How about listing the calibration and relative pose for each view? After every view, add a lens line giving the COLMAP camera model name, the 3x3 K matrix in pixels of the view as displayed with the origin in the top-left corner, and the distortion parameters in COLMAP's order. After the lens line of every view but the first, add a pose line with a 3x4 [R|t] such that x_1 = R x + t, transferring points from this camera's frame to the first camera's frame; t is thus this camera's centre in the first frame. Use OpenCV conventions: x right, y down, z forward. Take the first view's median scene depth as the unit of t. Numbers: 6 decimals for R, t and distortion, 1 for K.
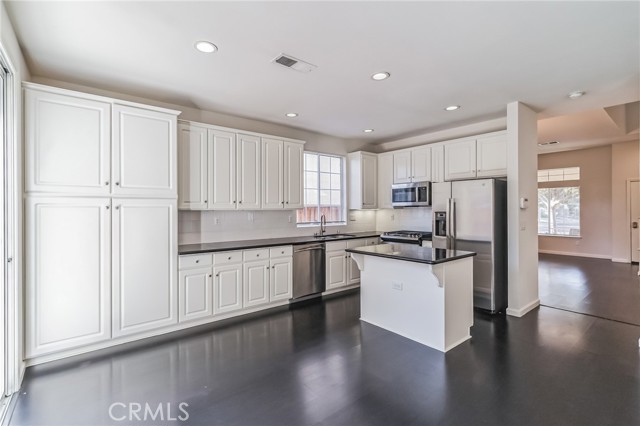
lens RADIAL K [[288.1, 0, 321.7], [0, 288.1, 212.9], [0, 0, 1]] dist [0.001665, -0.000947]
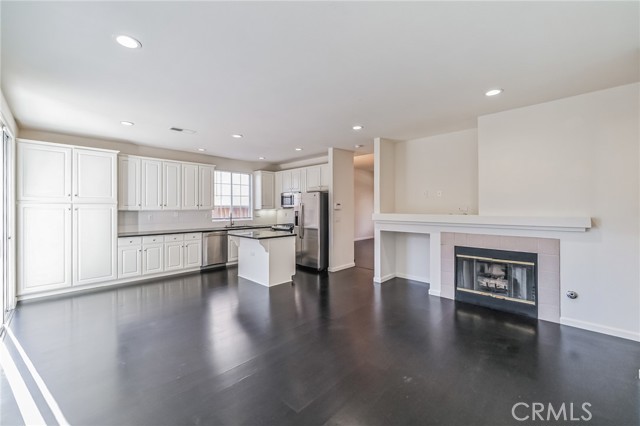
lens RADIAL K [[249.1, 0, 317.5], [0, 249.1, 210.2], [0, 0, 1]] dist [-0.004187, 0.000159]
pose [[0.993706, -0.000330, 0.112018, 0.419511], [0.000586, 0.999997, -0.002250, -0.006928], [-0.112017, 0.002302, 0.993704, -0.474856]]
